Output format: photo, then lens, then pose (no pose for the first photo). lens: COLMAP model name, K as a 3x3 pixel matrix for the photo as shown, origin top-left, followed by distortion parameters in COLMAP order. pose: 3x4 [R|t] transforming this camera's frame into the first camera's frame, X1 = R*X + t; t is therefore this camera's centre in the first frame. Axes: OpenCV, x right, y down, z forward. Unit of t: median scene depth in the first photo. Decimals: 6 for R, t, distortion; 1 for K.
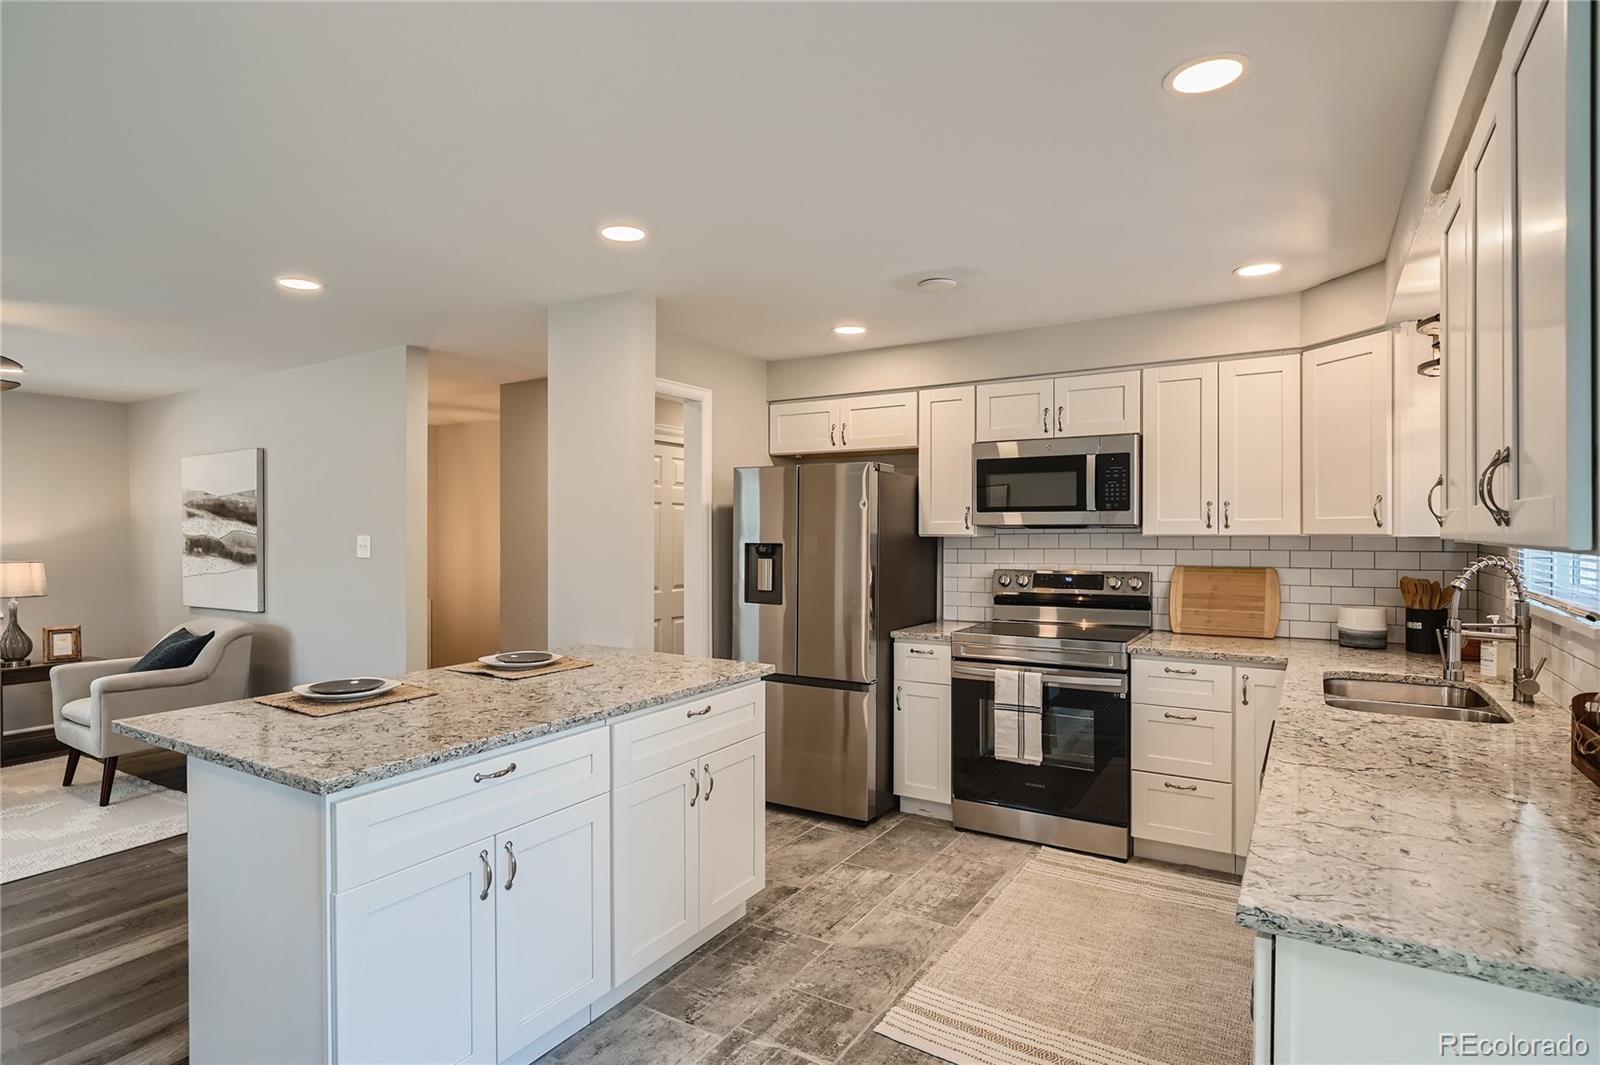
lens RADIAL K [[796.0, 0, 794.4], [0, 796.0, 538.7], [0, 0, 1]] dist [-0.001170, 0.003828]
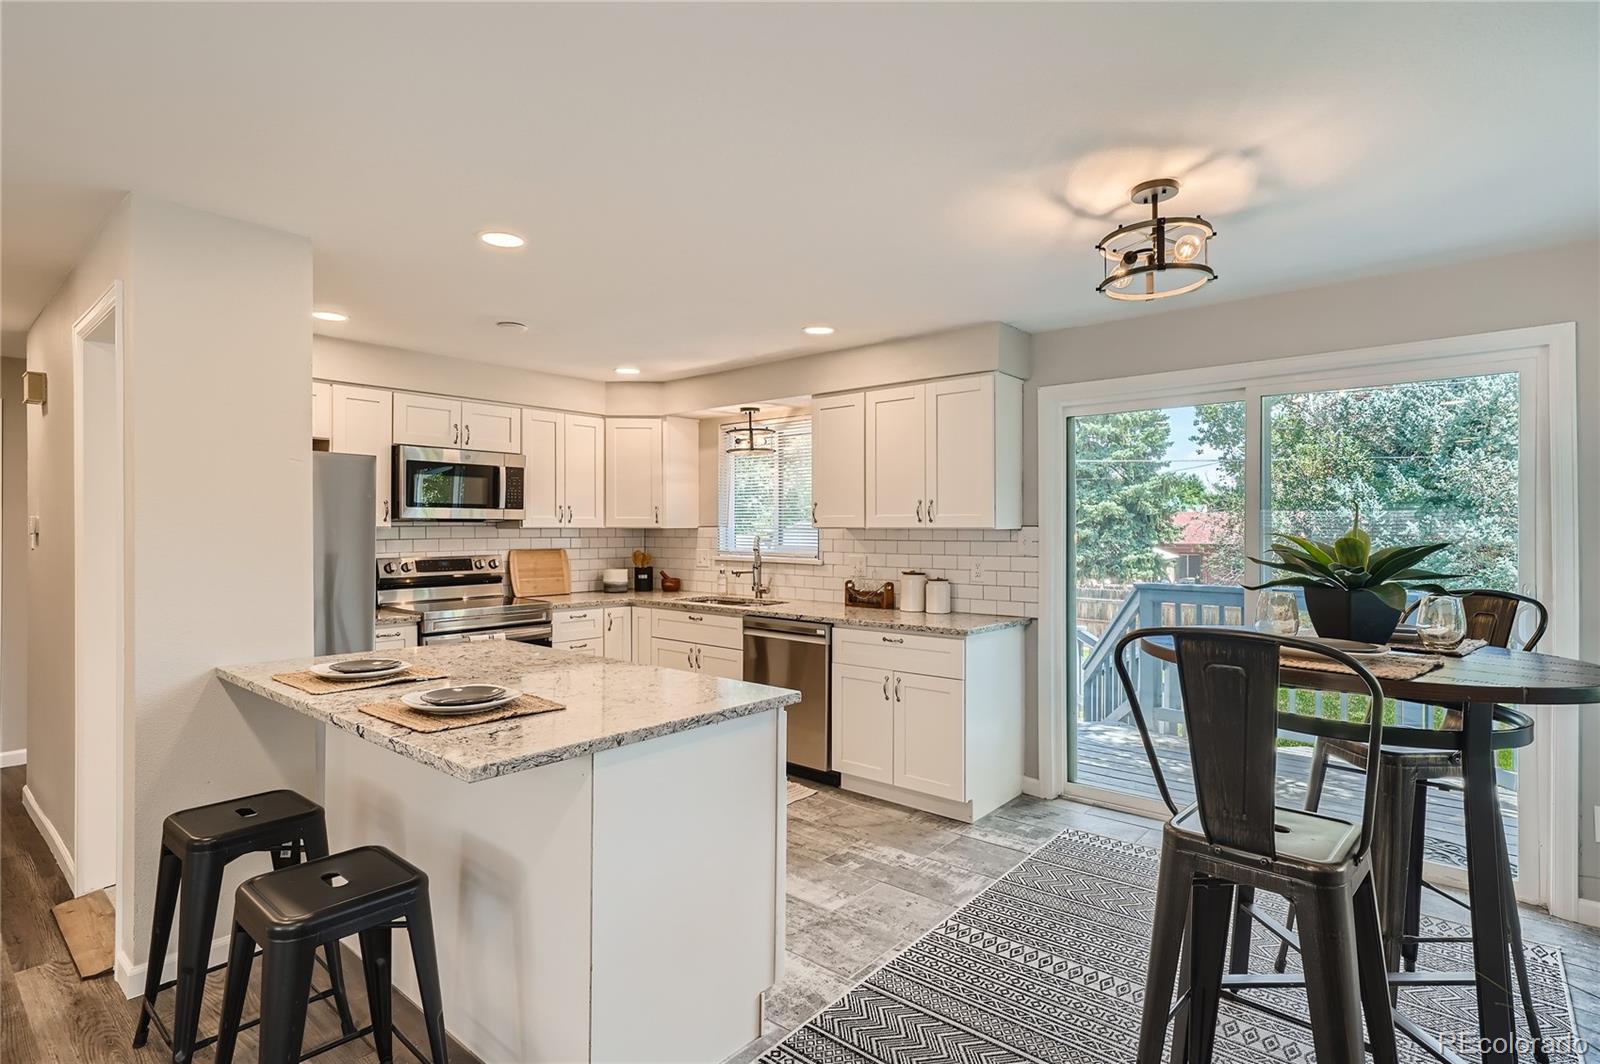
lens RADIAL K [[788.2, 0, 792.1], [0, 788.2, 530.3], [0, 0, 1]] dist [-0.000090, 0.000328]
pose [[0.158864, -0.001692, 0.987299, -1.174850], [-0.000259, 0.999998, 0.001756, -0.002928], [-0.987300, -0.000535, 0.158863, 0.434338]]
